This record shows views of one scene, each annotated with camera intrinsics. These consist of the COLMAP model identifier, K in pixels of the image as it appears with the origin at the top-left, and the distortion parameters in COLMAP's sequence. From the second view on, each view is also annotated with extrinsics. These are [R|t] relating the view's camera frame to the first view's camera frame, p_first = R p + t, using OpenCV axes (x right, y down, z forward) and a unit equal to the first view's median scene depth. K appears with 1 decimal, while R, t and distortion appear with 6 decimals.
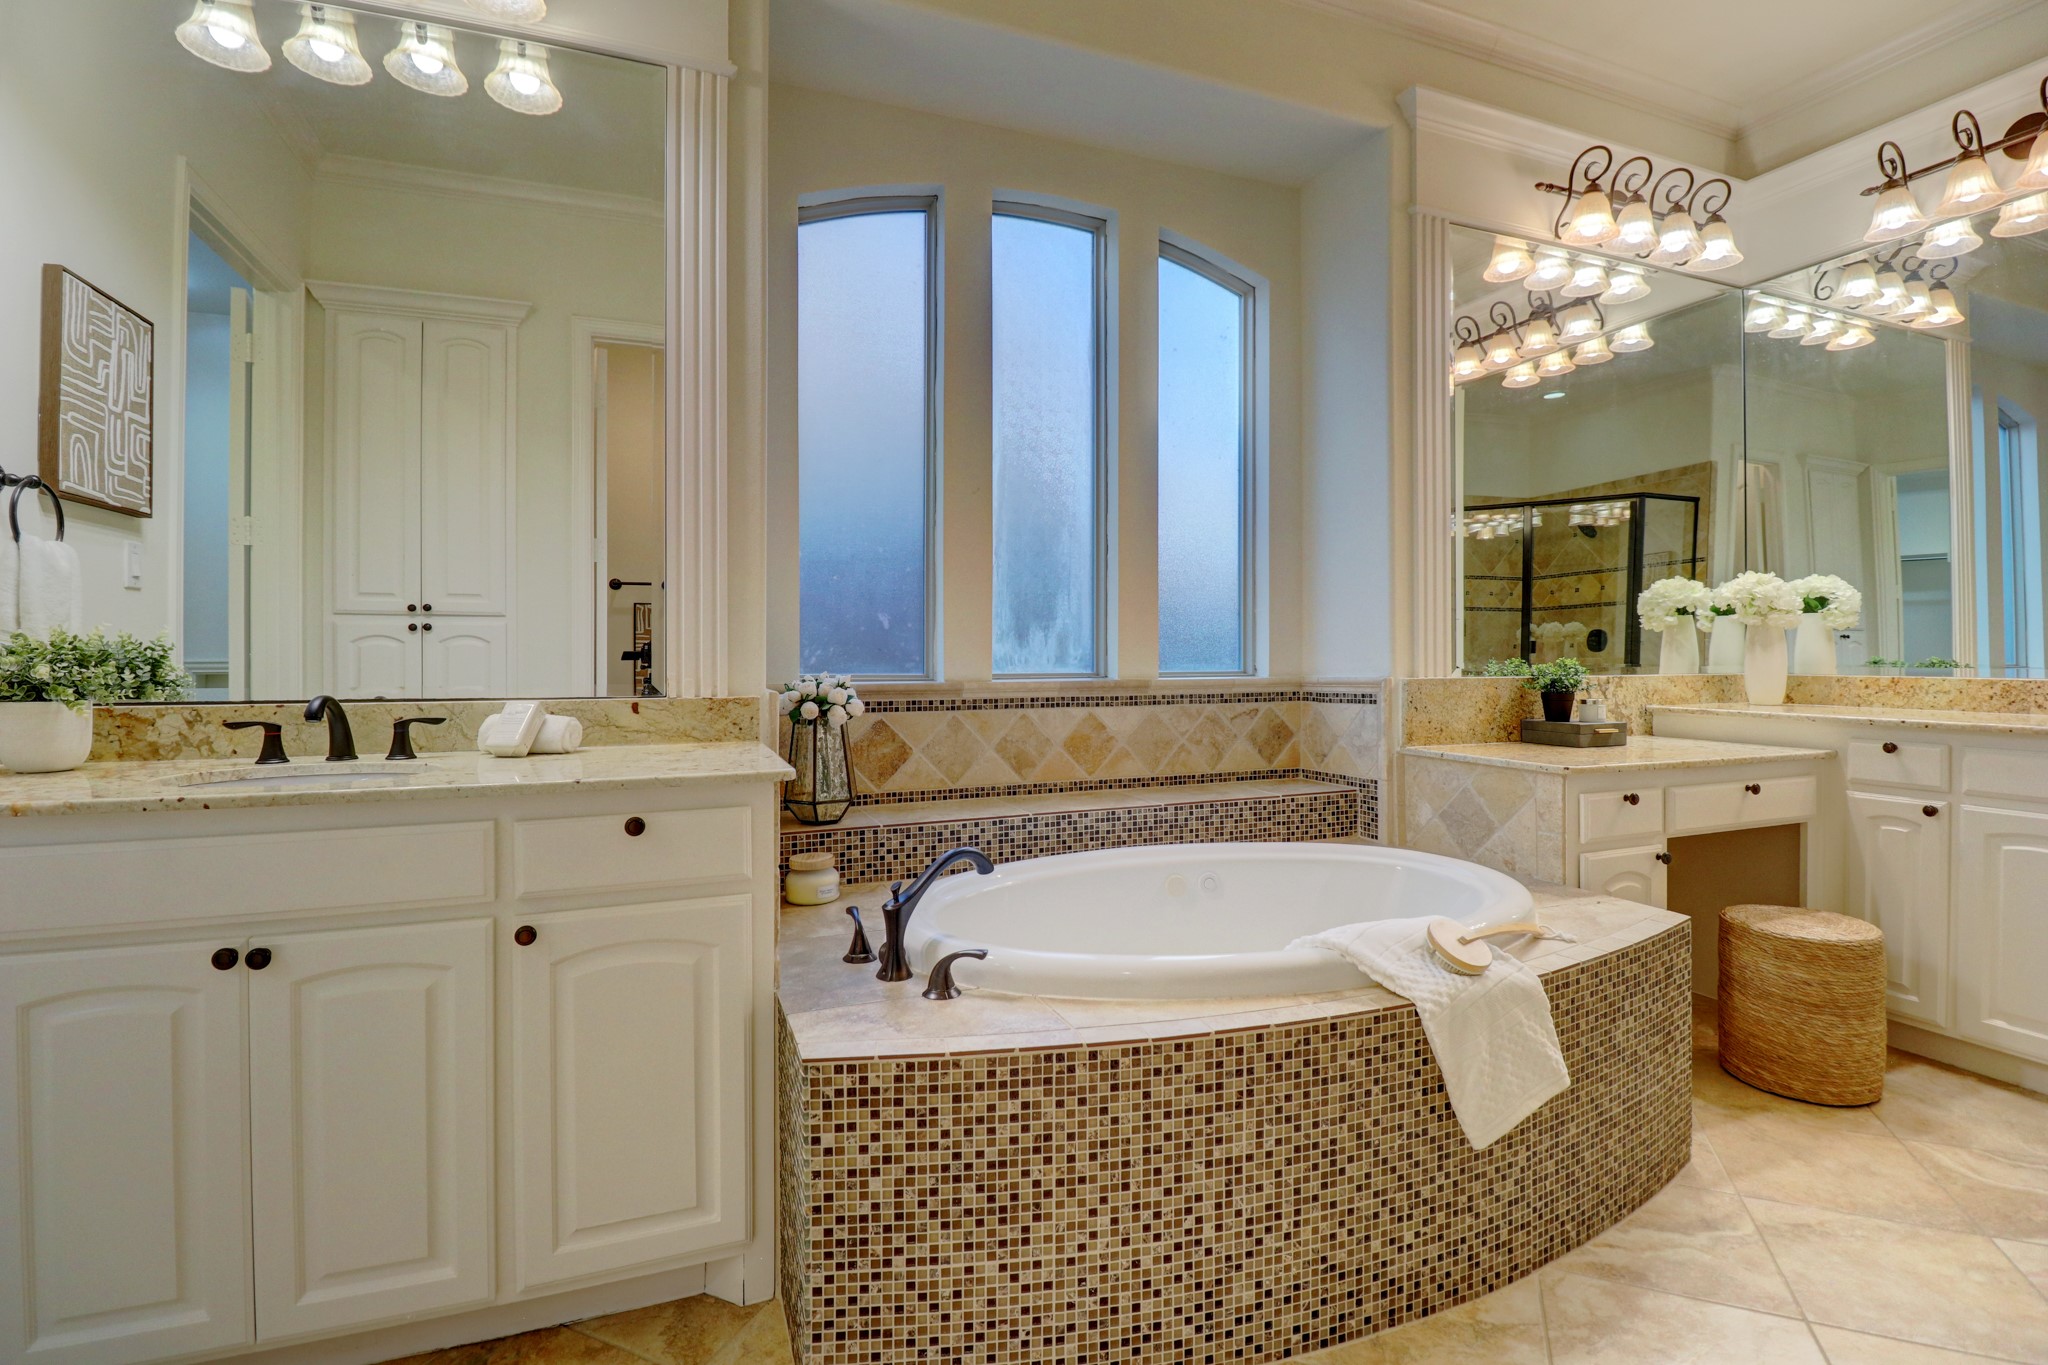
lens RADIAL K [[940.6, 0, 1027.0], [0, 940.6, 661.9], [0, 0, 1]] dist [-0.002795, -0.011614]
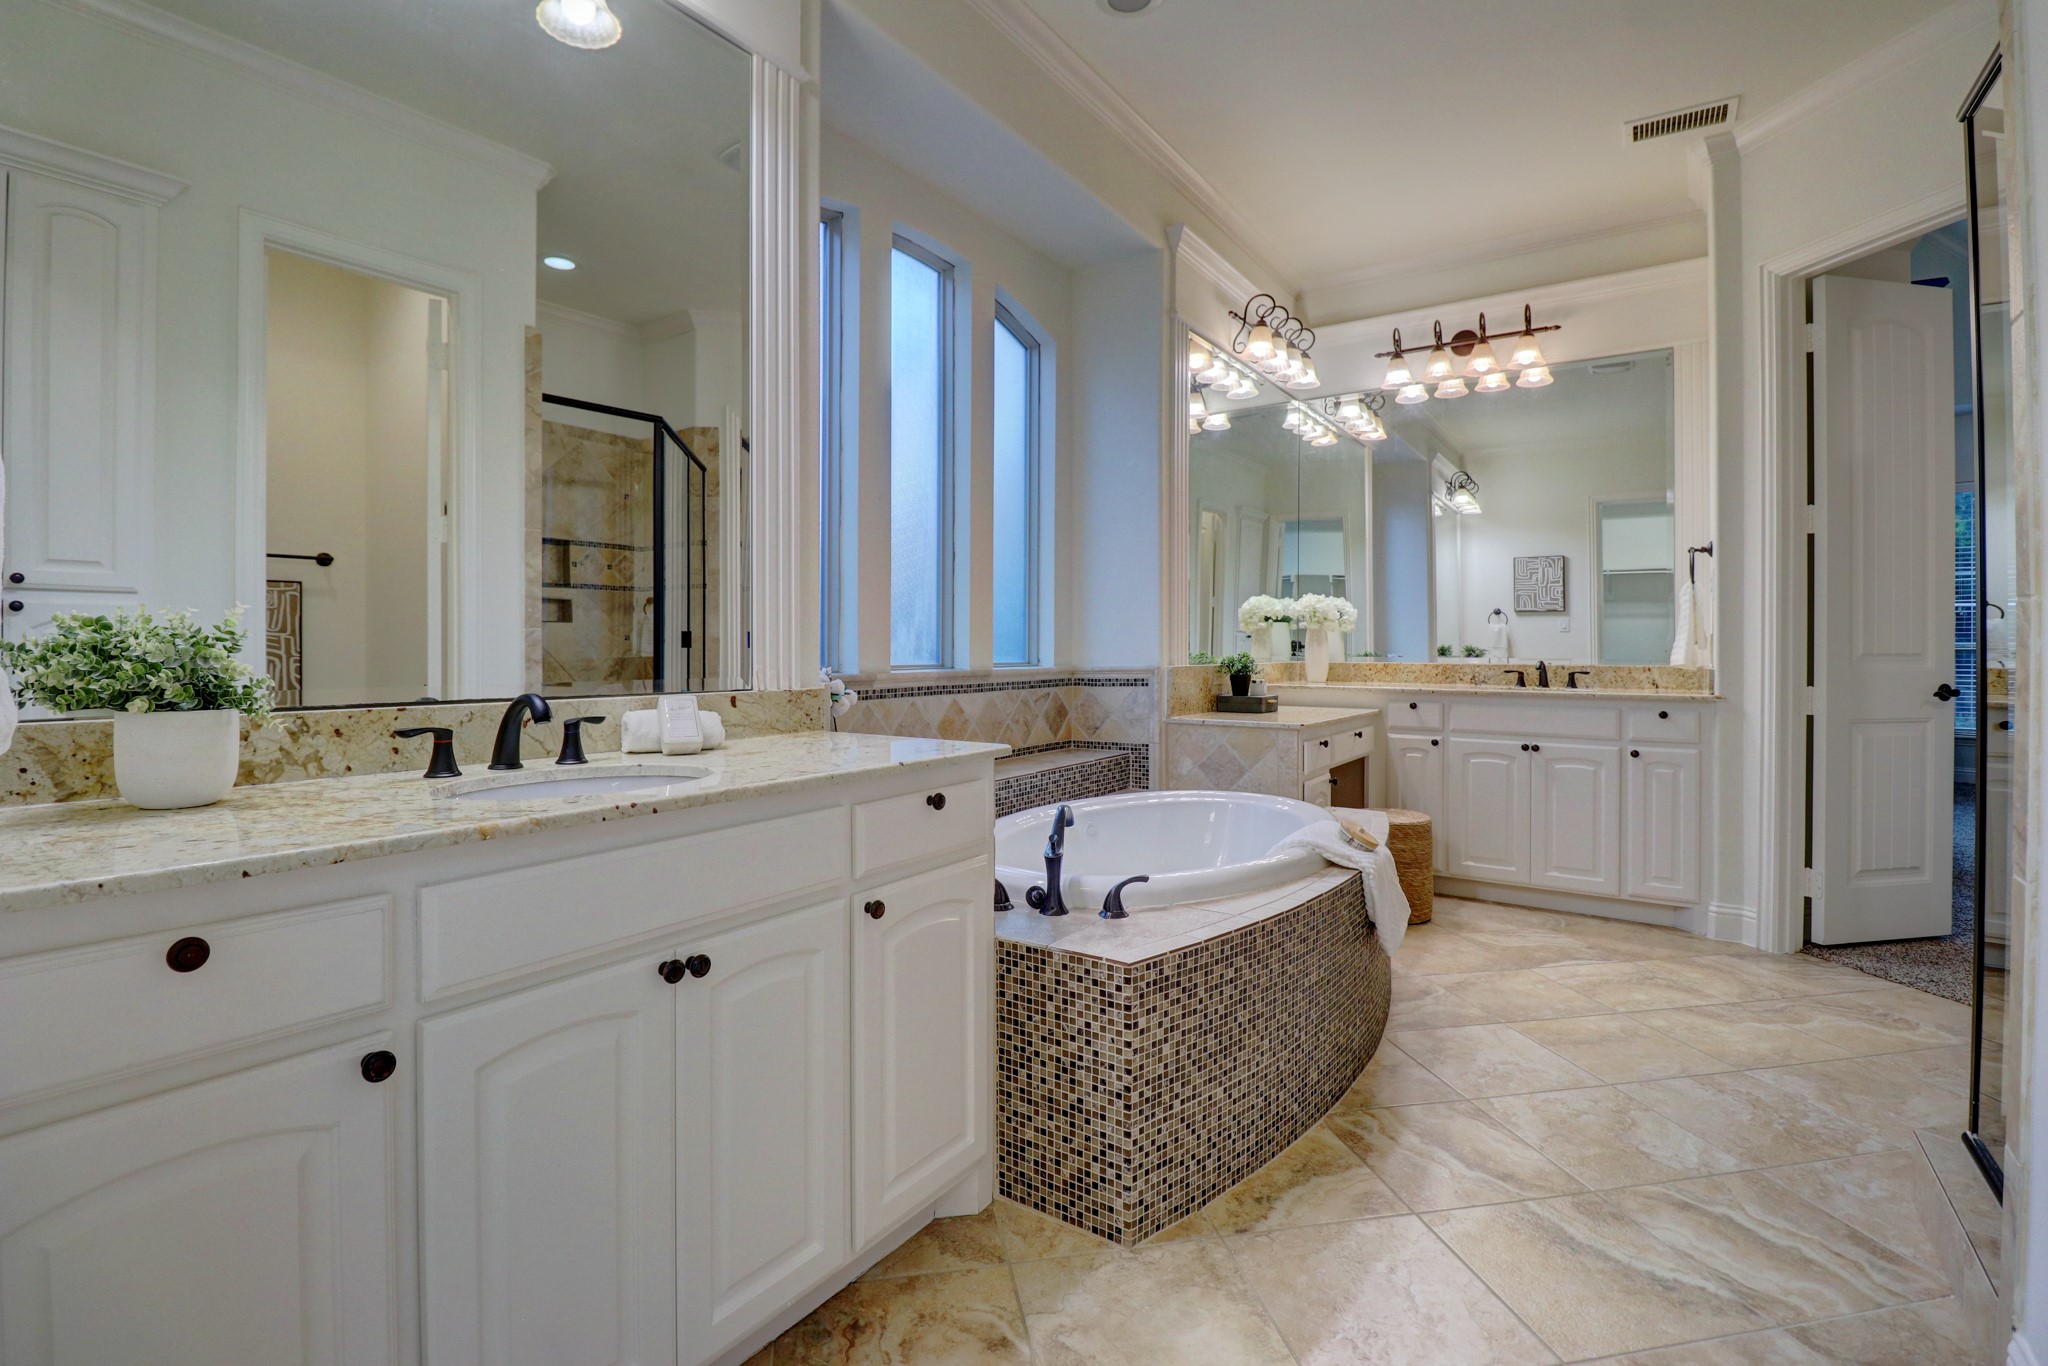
lens RADIAL K [[940.6, 0, 1019.6], [0, 940.6, 660.6], [0, 0, 1]] dist [-0.002795, -0.011614]
pose [[0.830393, -0.005290, 0.557153, -0.574739], [0.001992, 0.999977, 0.006526, 0.000059], [-0.557175, -0.004309, 0.830384, 0.009748]]
